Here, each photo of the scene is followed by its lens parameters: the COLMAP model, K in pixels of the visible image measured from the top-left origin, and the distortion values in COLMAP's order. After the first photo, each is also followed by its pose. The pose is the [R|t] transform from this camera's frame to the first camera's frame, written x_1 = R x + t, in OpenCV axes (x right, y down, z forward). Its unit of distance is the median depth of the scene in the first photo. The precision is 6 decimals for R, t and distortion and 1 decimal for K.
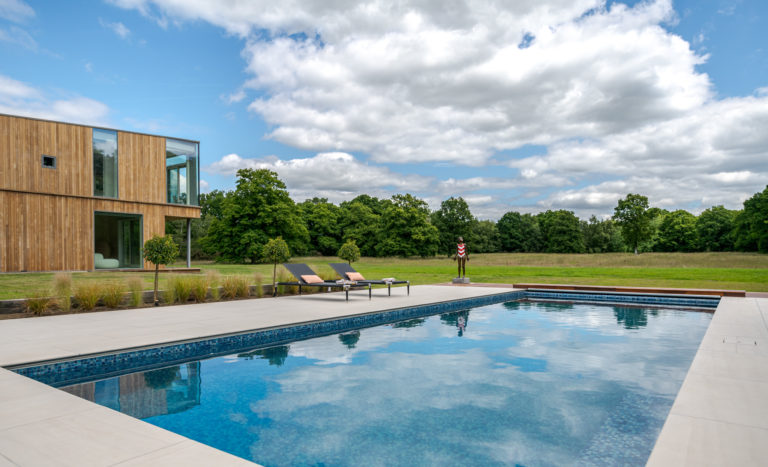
lens RADIAL K [[488.4, 0, 386.7], [0, 488.4, 261.9], [0, 0, 1]] dist [0.035126, -0.003243]
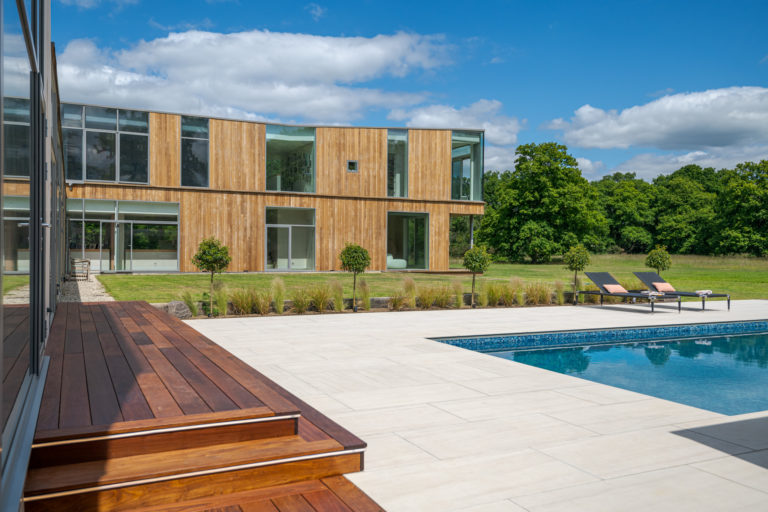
lens RADIAL K [[652.7, 0, 384.0], [0, 652.7, 256.0], [0, 0, 1]] dist [-0.001936, 0.002078]
pose [[0.883831, 0.010524, -0.467688, 0.021365], [-0.013028, 0.999913, -0.002121, -0.009499], [0.467625, 0.007968, 0.883891, -0.162509]]
